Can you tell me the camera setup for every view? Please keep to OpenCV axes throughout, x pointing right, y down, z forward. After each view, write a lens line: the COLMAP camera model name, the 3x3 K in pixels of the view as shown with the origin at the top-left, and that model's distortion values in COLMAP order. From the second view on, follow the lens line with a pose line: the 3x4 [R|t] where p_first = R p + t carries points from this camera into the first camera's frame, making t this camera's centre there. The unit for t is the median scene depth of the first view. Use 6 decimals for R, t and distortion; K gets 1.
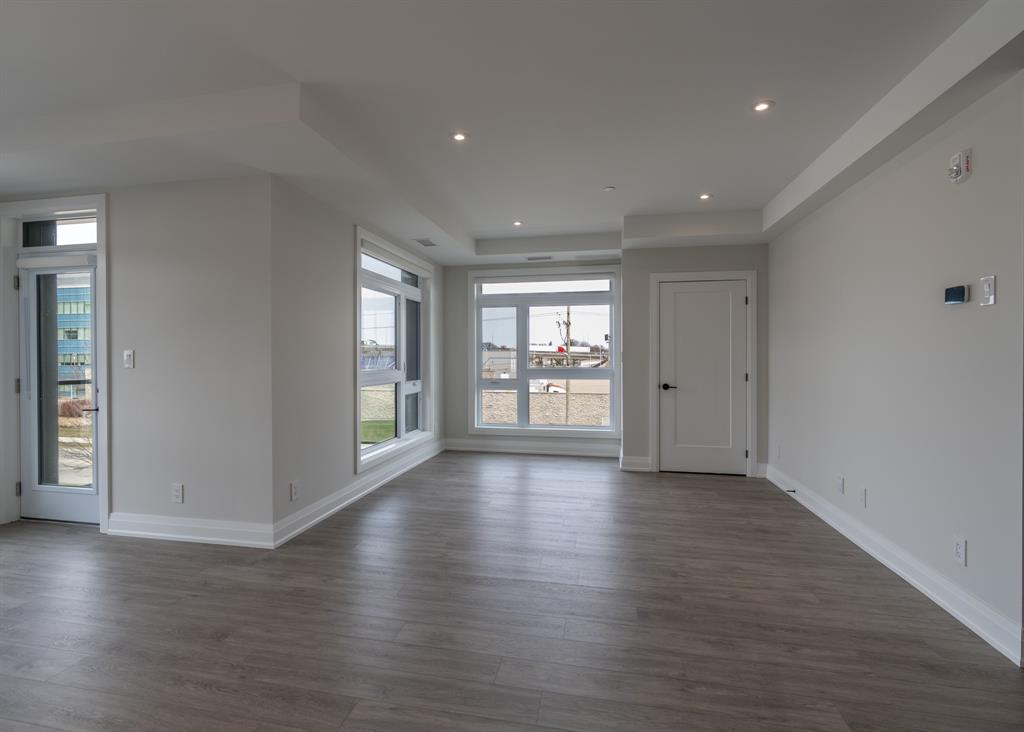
lens RADIAL K [[495.6, 0, 512.4], [0, 495.6, 360.2], [0, 0, 1]] dist [-0.001934, -0.000142]
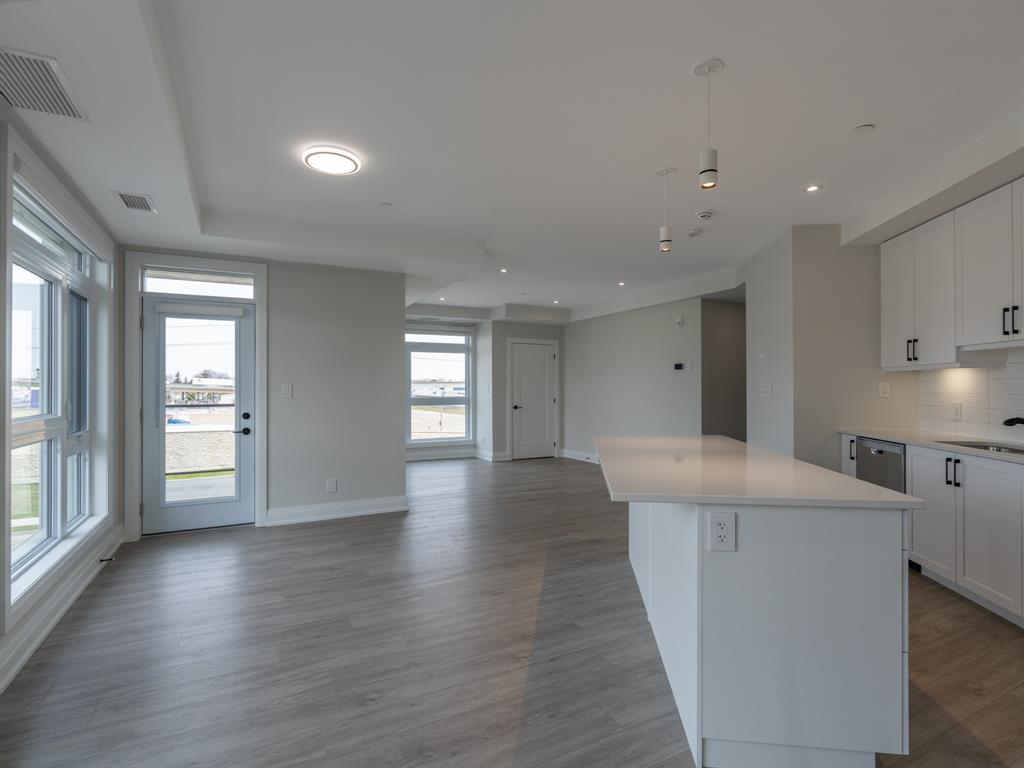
lens RADIAL K [[517.8, 0, 509.9], [0, 517.8, 386.1], [0, 0, 1]] dist [-0.004329, 0.000281]
pose [[0.768674, 0.002494, 0.639636, -0.822292], [0.006818, 0.999904, -0.012092, 0.003995], [-0.639605, 0.013656, 0.768583, -0.310539]]
